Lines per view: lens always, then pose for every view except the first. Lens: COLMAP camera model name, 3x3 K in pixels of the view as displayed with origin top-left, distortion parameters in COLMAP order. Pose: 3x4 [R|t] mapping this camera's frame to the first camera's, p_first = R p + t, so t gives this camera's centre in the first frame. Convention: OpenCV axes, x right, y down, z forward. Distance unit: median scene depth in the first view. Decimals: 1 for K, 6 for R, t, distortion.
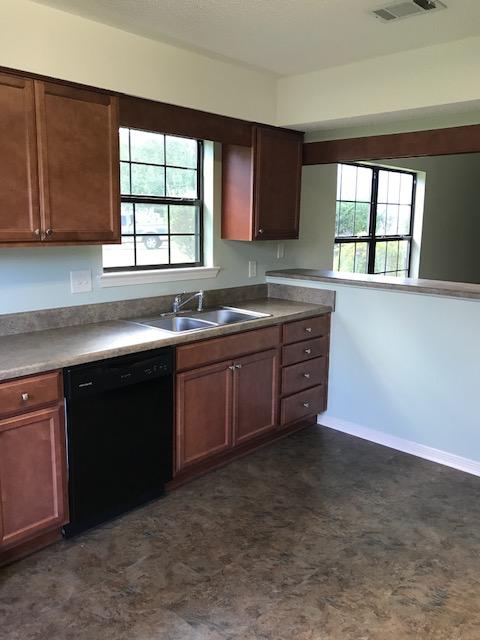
lens RADIAL K [[528.8, 0, 239.0], [0, 528.8, 319.1], [0, 0, 1]] dist [0.032903, -0.031656]
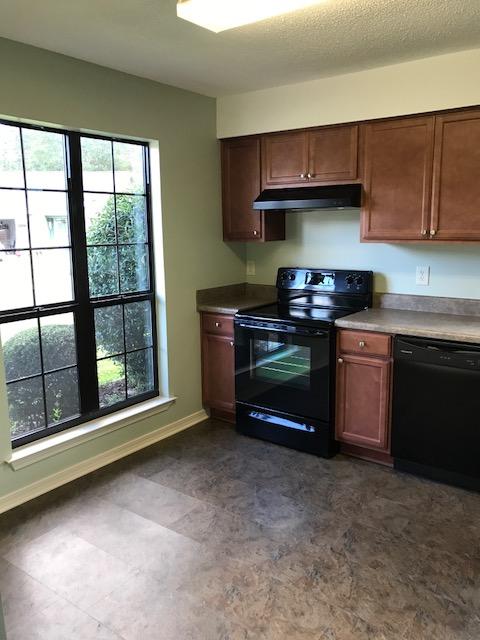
lens RADIAL K [[528.8, 0, 238.9], [0, 528.8, 319.7], [0, 0, 1]] dist [0.032903, -0.031656]
pose [[0.107385, 0.158508, -0.981501, 0.910735], [-0.175857, 0.974672, 0.138165, -0.056917], [0.978541, 0.157767, 0.132540, 0.428708]]
